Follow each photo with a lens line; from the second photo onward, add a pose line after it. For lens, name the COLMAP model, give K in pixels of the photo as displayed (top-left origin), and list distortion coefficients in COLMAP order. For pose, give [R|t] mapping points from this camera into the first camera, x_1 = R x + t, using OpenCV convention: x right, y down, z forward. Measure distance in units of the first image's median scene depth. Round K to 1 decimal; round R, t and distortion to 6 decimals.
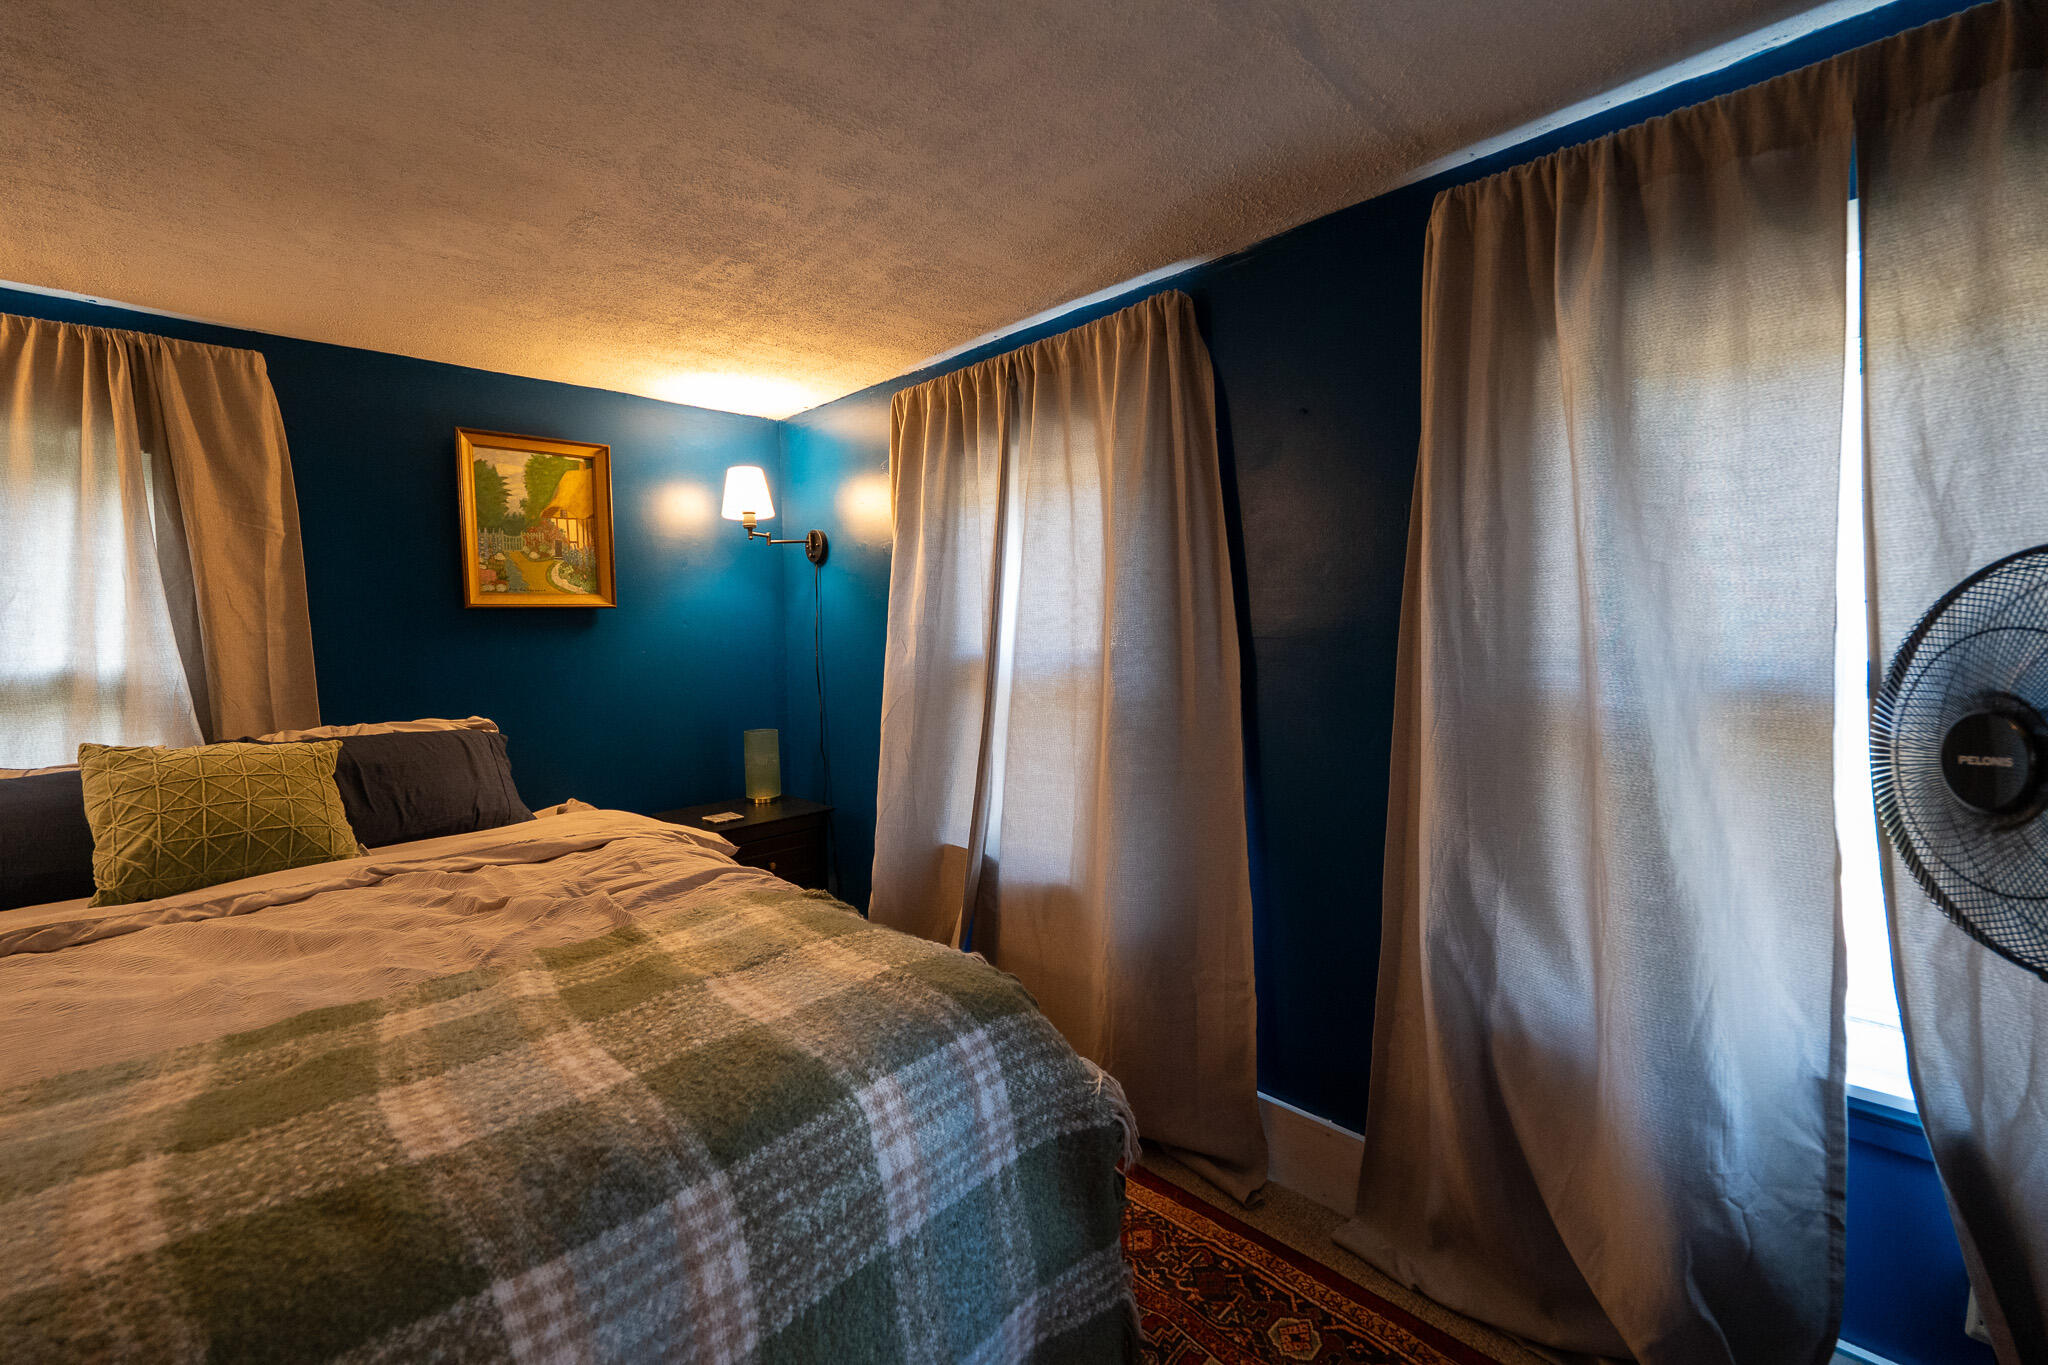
lens RADIAL K [[835.1, 0, 1024.0], [0, 835.1, 682.5], [0, 0, 1]] dist [-0.000303, -0.000035]
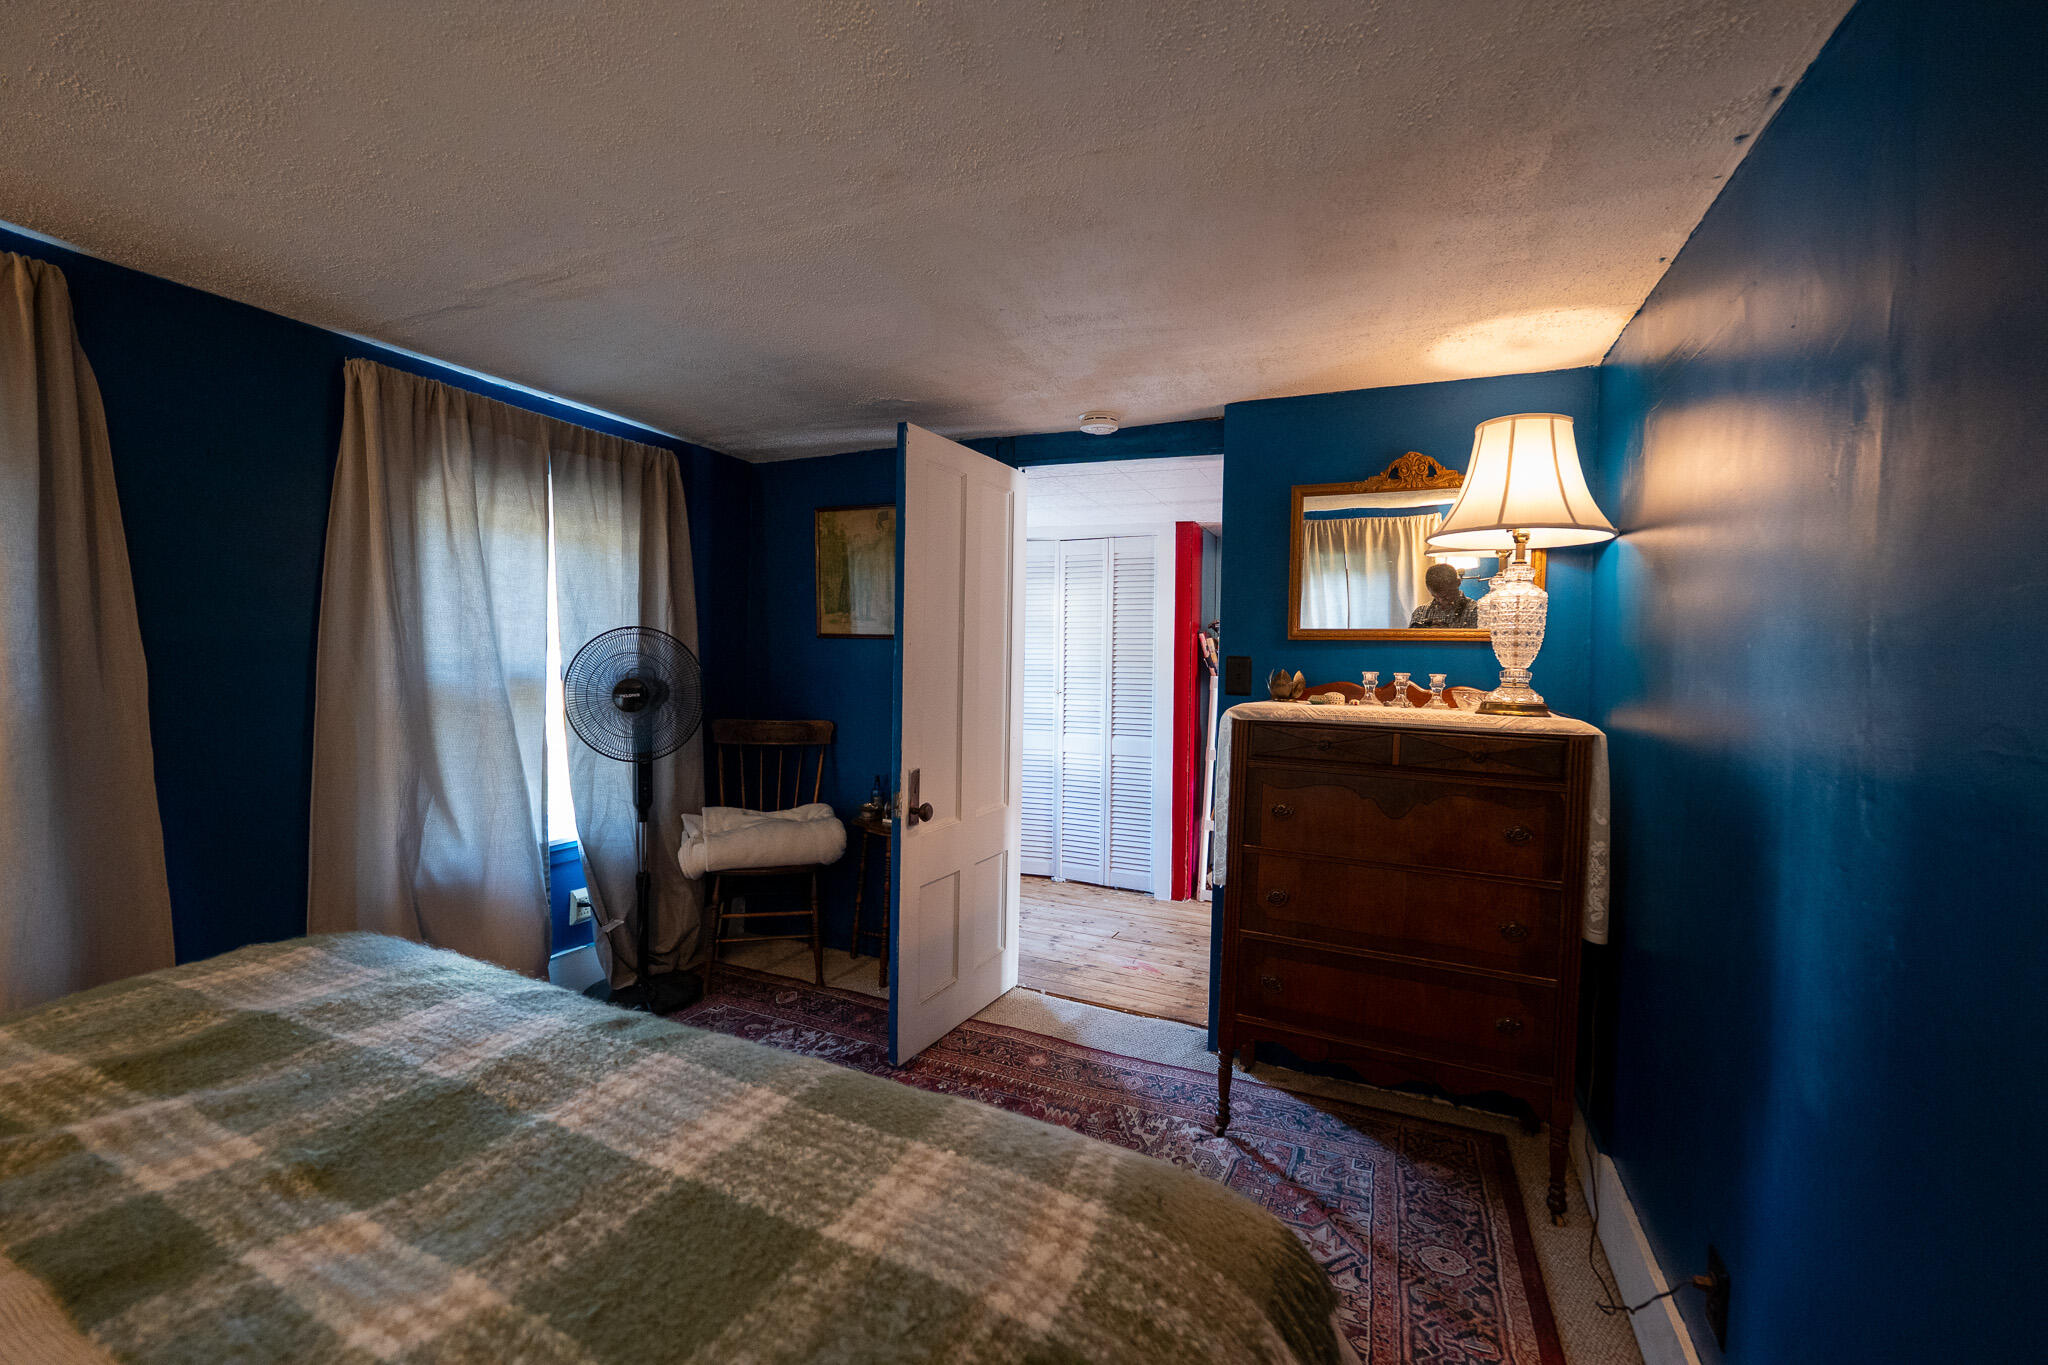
lens RADIAL K [[835.1, 0, 1024.0], [0, 835.1, 682.5], [0, 0, 1]] dist [-0.000303, -0.000035]
pose [[-0.379245, -0.015362, 0.925169, -1.490438], [0.040792, 0.998613, 0.033303, 0.003228], [-0.924397, 0.050369, -0.378092, 0.536906]]
